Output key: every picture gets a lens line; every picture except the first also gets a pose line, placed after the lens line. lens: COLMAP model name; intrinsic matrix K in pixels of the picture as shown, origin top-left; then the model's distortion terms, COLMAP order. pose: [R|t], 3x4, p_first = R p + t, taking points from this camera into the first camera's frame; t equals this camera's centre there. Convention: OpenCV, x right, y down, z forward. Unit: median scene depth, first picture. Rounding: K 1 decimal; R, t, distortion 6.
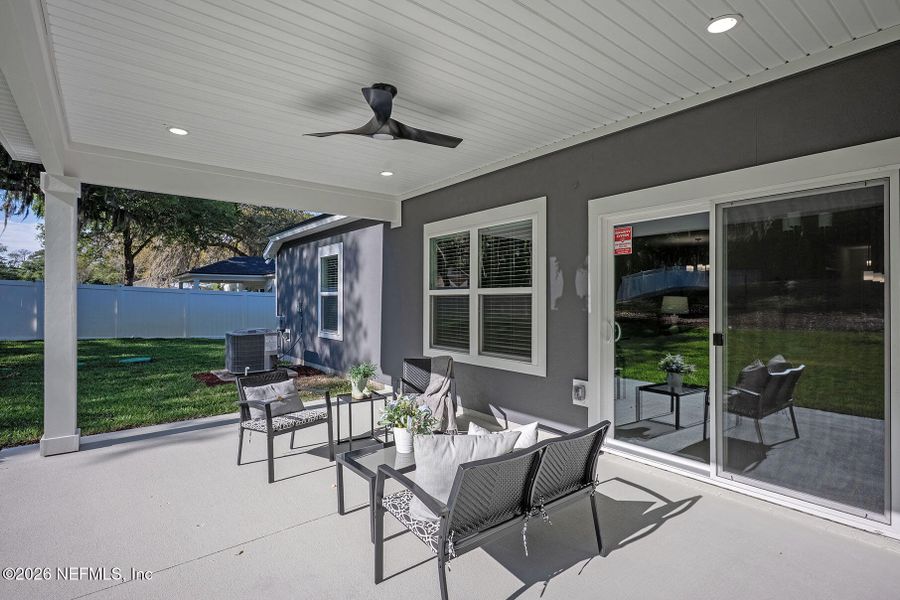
lens RADIAL K [[439.0, 0, 448.4], [0, 439.0, 301.1], [0, 0, 1]] dist [0.009511, -0.000311]
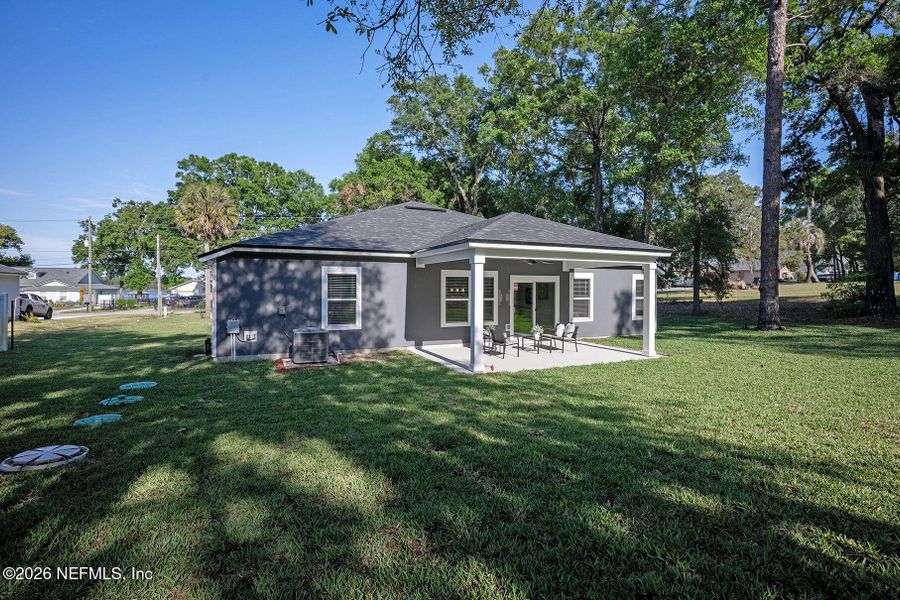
lens RADIAL K [[439.0, 0, 448.0], [0, 439.0, 299.3], [0, 0, 1]] dist [0.009511, -0.000311]
pose [[0.264473, -0.014739, 0.964281, -2.287586], [-0.005230, 0.999847, 0.016717, -0.060448], [-0.964379, -0.009464, 0.264355, 0.362531]]
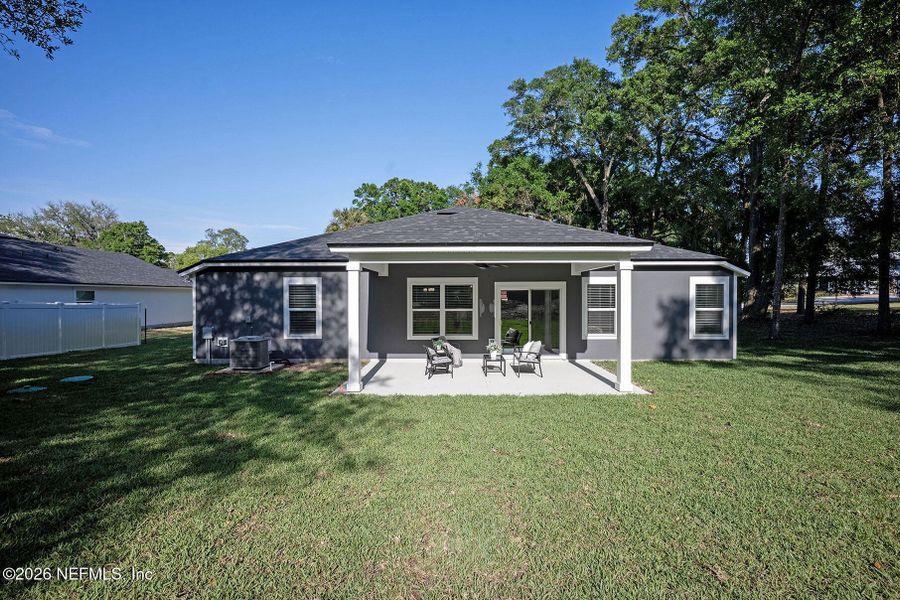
lens RADIAL K [[439.0, 0, 450.5], [0, 439.0, 303.2], [0, 0, 1]] dist [0.009511, -0.000311]
pose [[0.654475, -0.002555, 0.756079, -1.549563], [-0.004130, 0.999967, 0.006954, -0.066777], [-0.756072, -0.007674, 0.654443, -0.561697]]
